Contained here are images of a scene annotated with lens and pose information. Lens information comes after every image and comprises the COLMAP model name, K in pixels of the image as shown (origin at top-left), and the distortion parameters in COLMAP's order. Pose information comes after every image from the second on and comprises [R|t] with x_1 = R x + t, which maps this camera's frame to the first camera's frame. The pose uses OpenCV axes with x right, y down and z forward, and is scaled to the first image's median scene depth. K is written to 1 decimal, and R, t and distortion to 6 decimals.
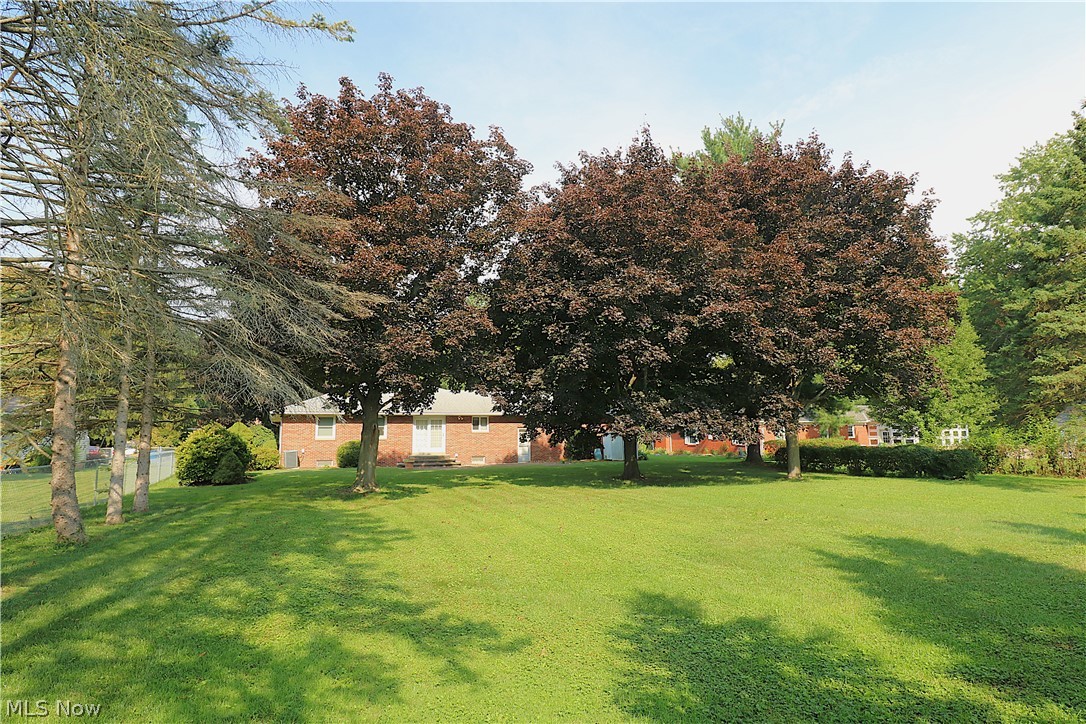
lens RADIAL K [[601.8, 0, 544.1], [0, 601.8, 362.5], [0, 0, 1]] dist [0.000663, 0.000003]
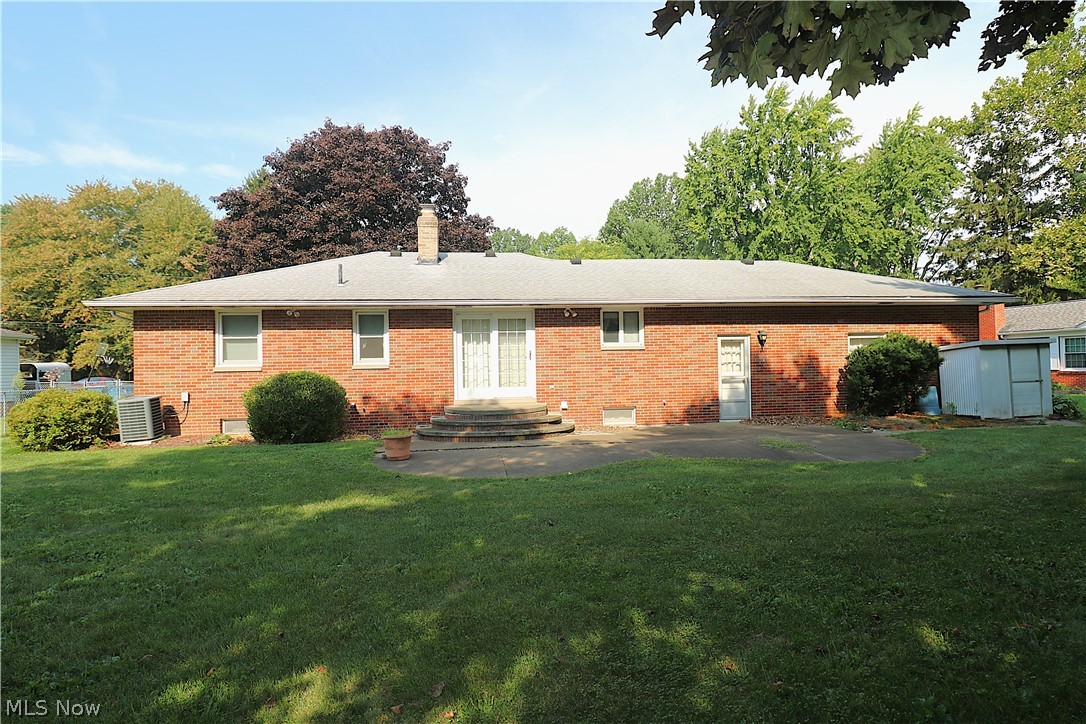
lens RADIAL K [[490.3, 0, 545.6], [0, 490.3, 358.0], [0, 0, 1]] dist [-0.000718, -0.000059]
pose [[0.943222, -0.006979, -0.332089, -0.047583], [0.047918, 0.992180, 0.115248, 0.084278], [0.328688, -0.124618, 0.936181, 0.692177]]
